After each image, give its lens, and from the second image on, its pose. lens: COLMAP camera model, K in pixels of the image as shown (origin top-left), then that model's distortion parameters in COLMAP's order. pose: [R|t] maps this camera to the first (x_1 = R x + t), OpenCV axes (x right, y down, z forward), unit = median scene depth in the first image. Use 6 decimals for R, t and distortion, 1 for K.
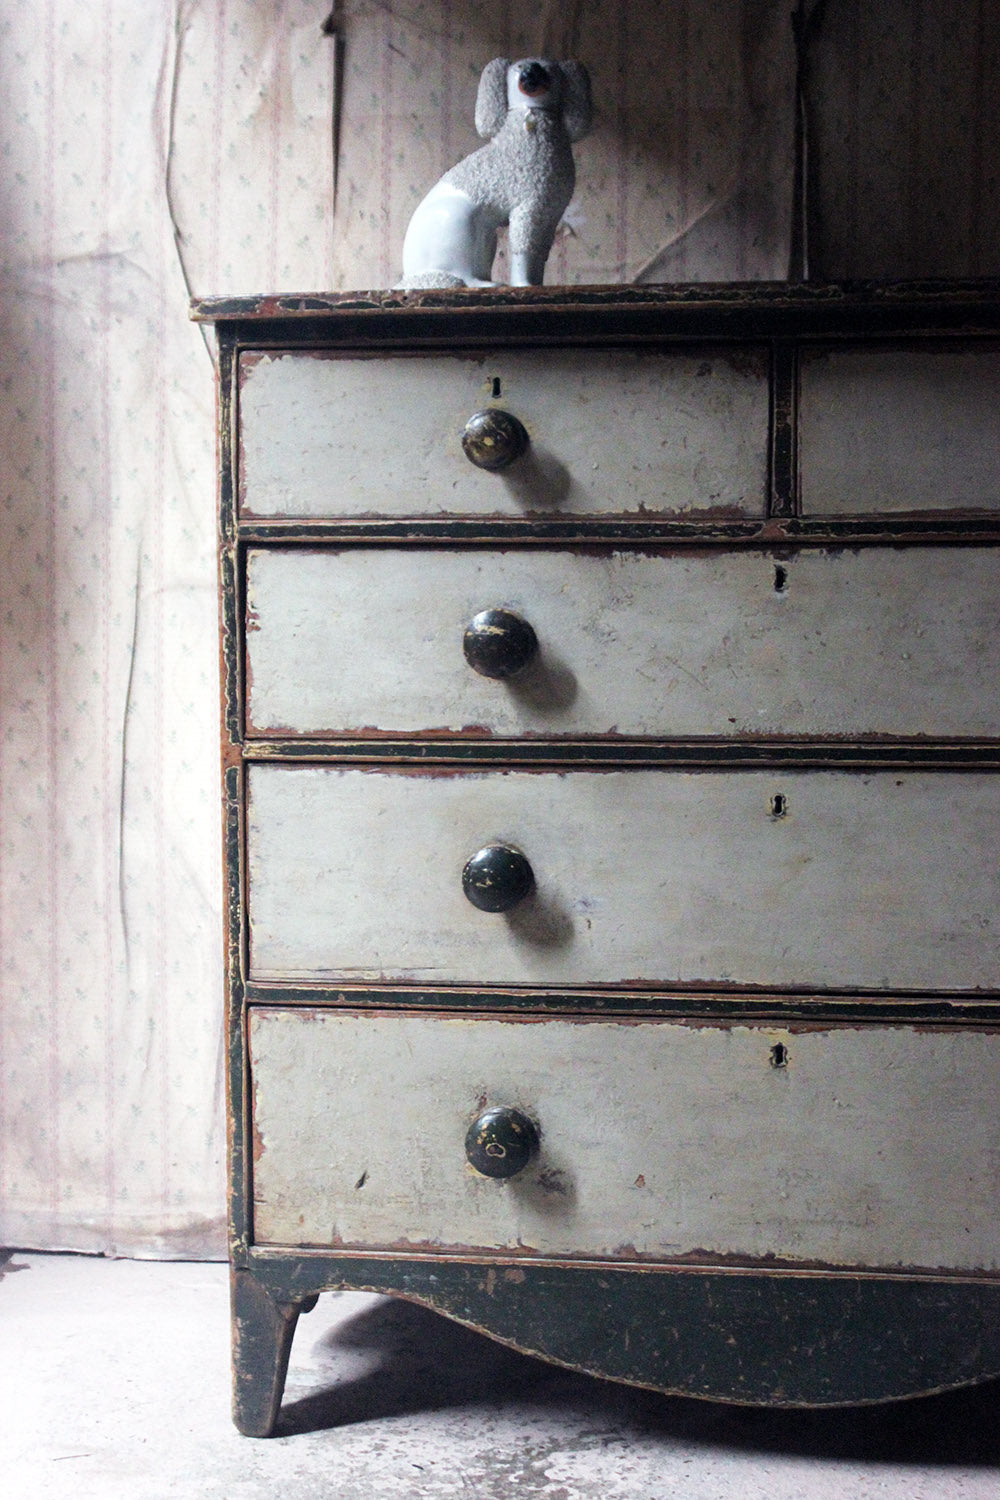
lens RADIAL K [[2424.4, 0, 447.5], [0, 2424.4, 735.5], [0, 0, 1]] dist [-0.016527, 0.089520]
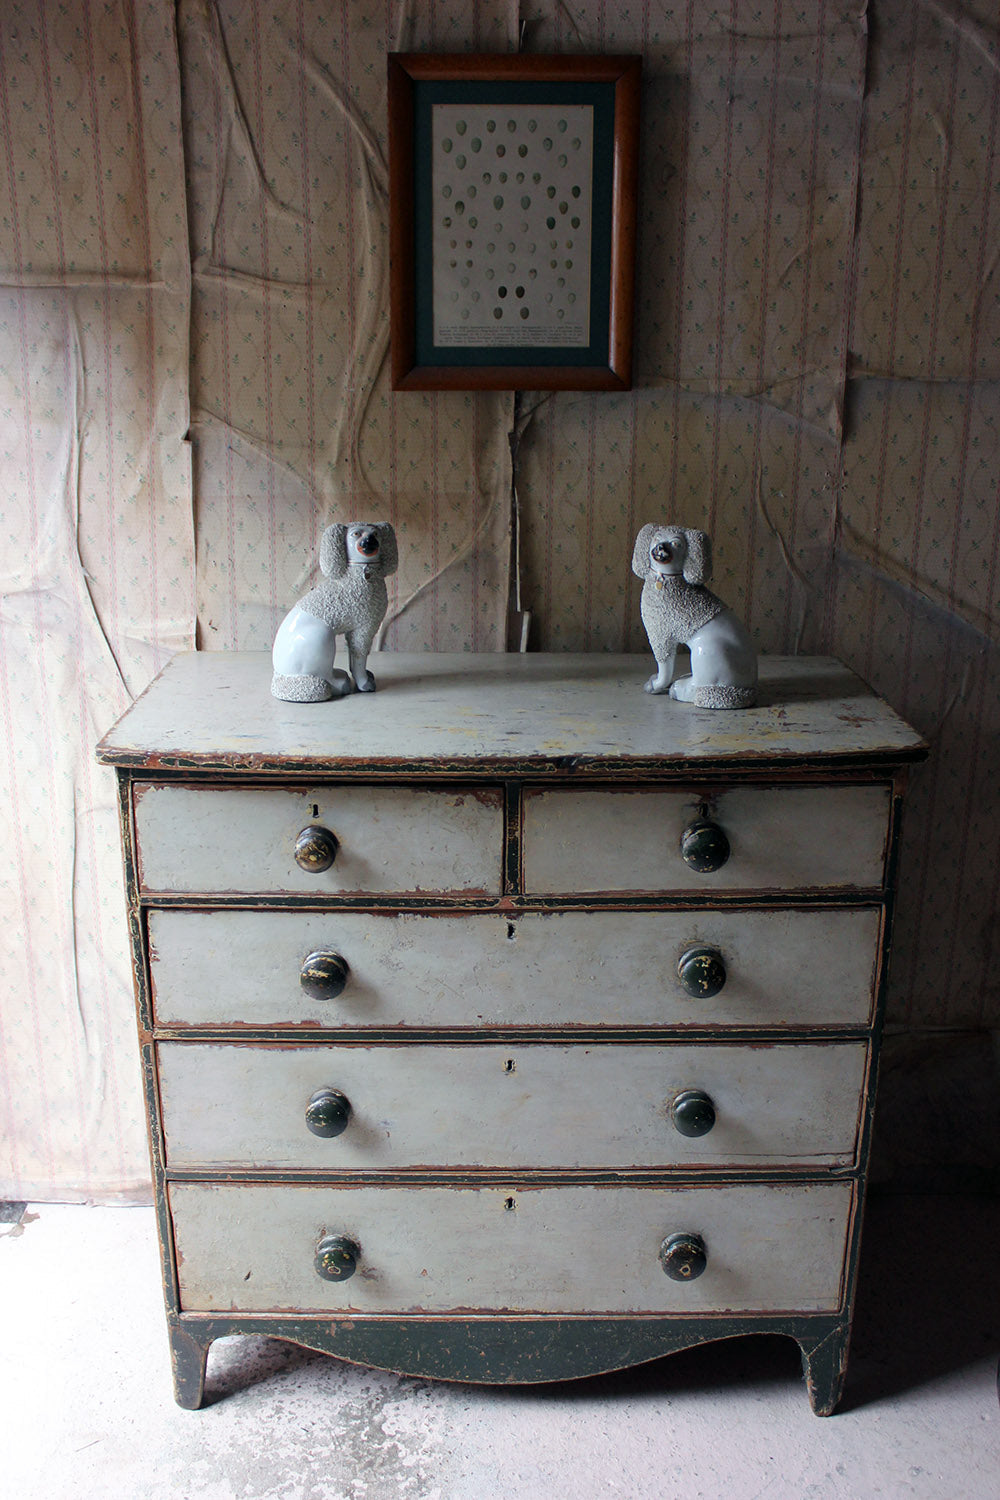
lens RADIAL K [[1415.9, 0, 500.2], [0, 1415.9, 757.9], [0, 0, 1]] dist [-0.153630, 0.166818]
pose [[0.987829, -0.037126, 0.151050, 0.002575], [0.005068, 0.978264, 0.207301, -0.337913], [-0.155463, -0.204012, 0.966546, 0.170525]]
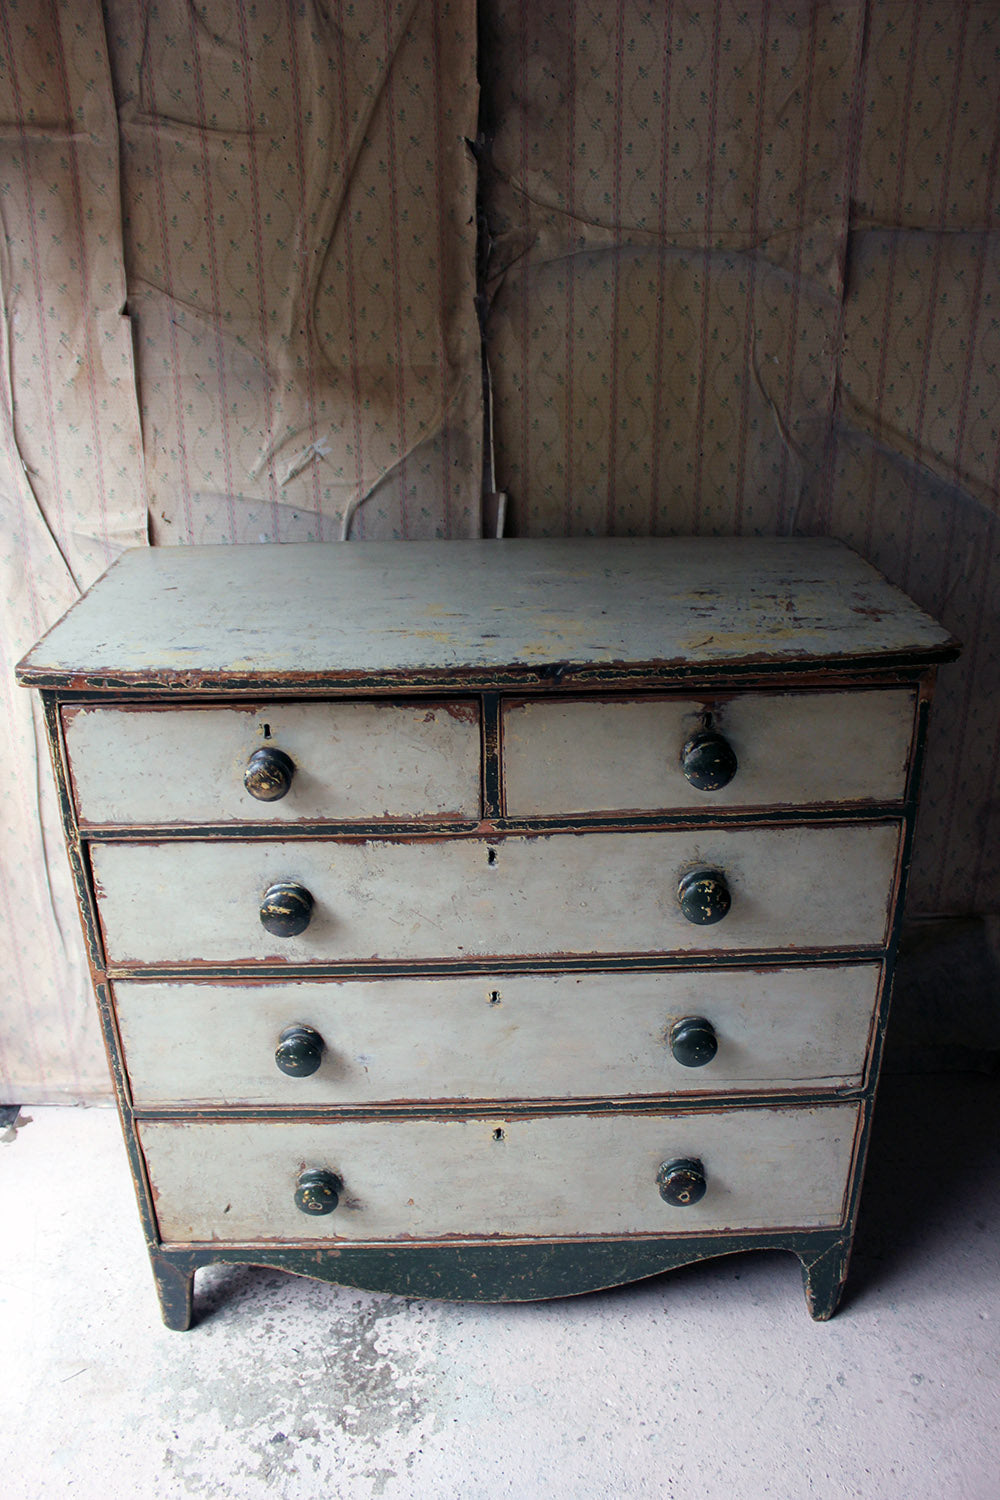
lens RADIAL K [[1229.1, 0, 497.1], [0, 1229.1, 758.2], [0, 0, 1]] dist [-0.177974, 0.158624]
pose [[0.985343, -0.077999, 0.151706, 0.039320], [0.025635, 0.946947, 0.320364, -0.322702], [-0.168646, -0.311780, 0.935068, 0.363617]]
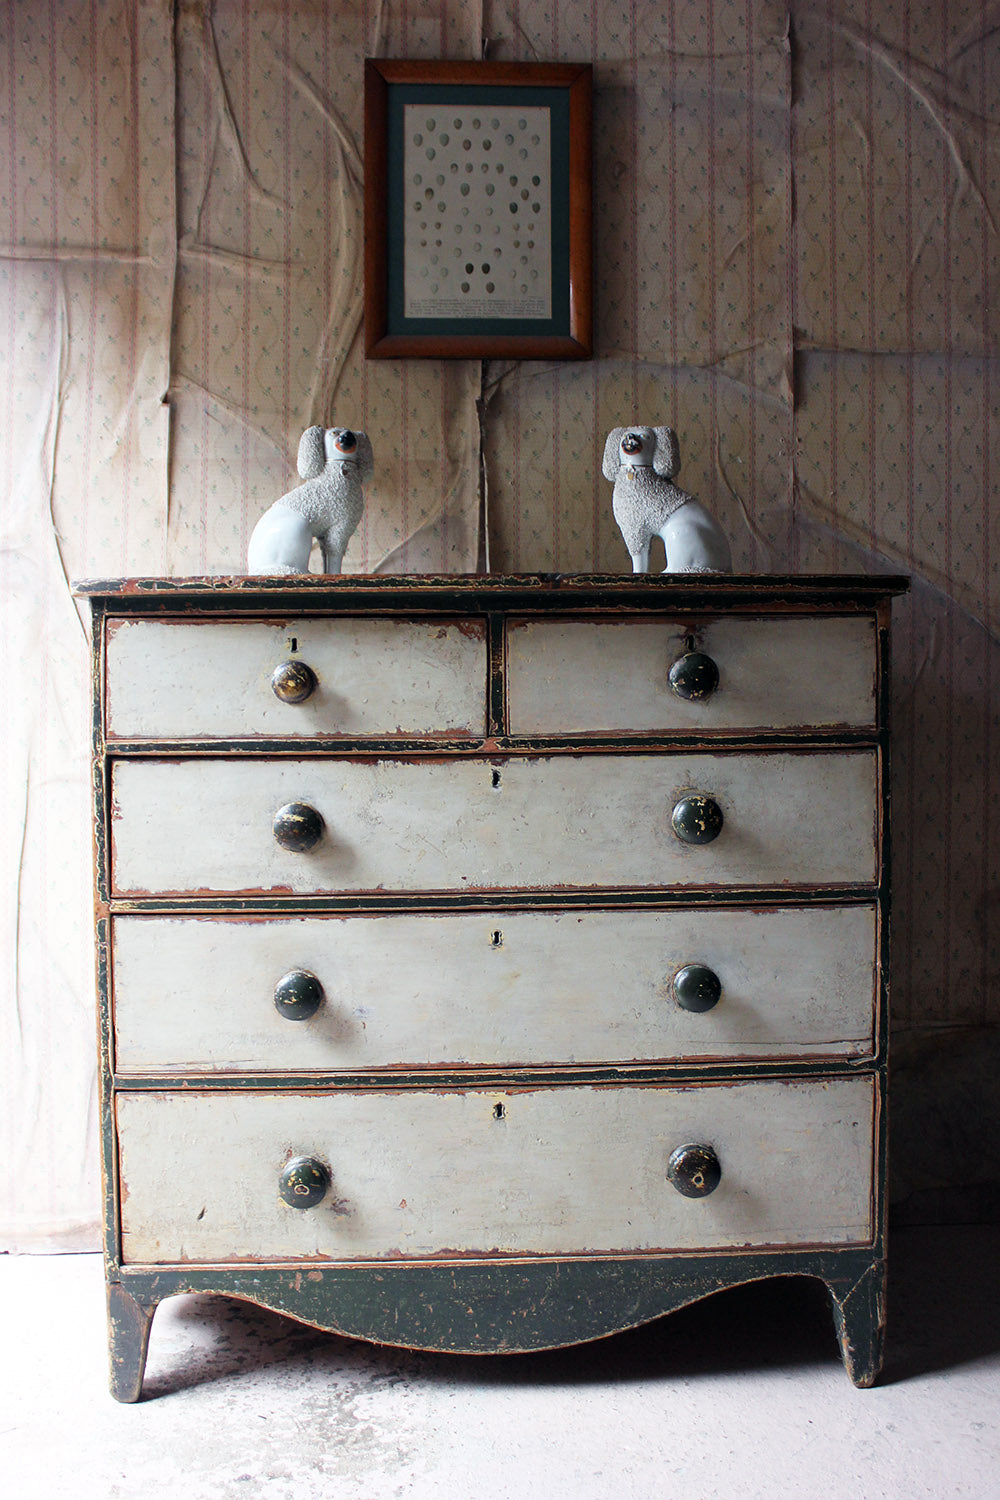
lens RADIAL K [[1444.3, 0, 499.6], [0, 1444.3, 753.1], [0, 0, 1]] dist [-0.149461, 0.168676]
pose [[0.979385, -0.006420, 0.201901, -0.031482], [0.019063, 0.997972, -0.060738, -0.027075], [-0.201101, 0.063335, 0.977521, 0.158103]]
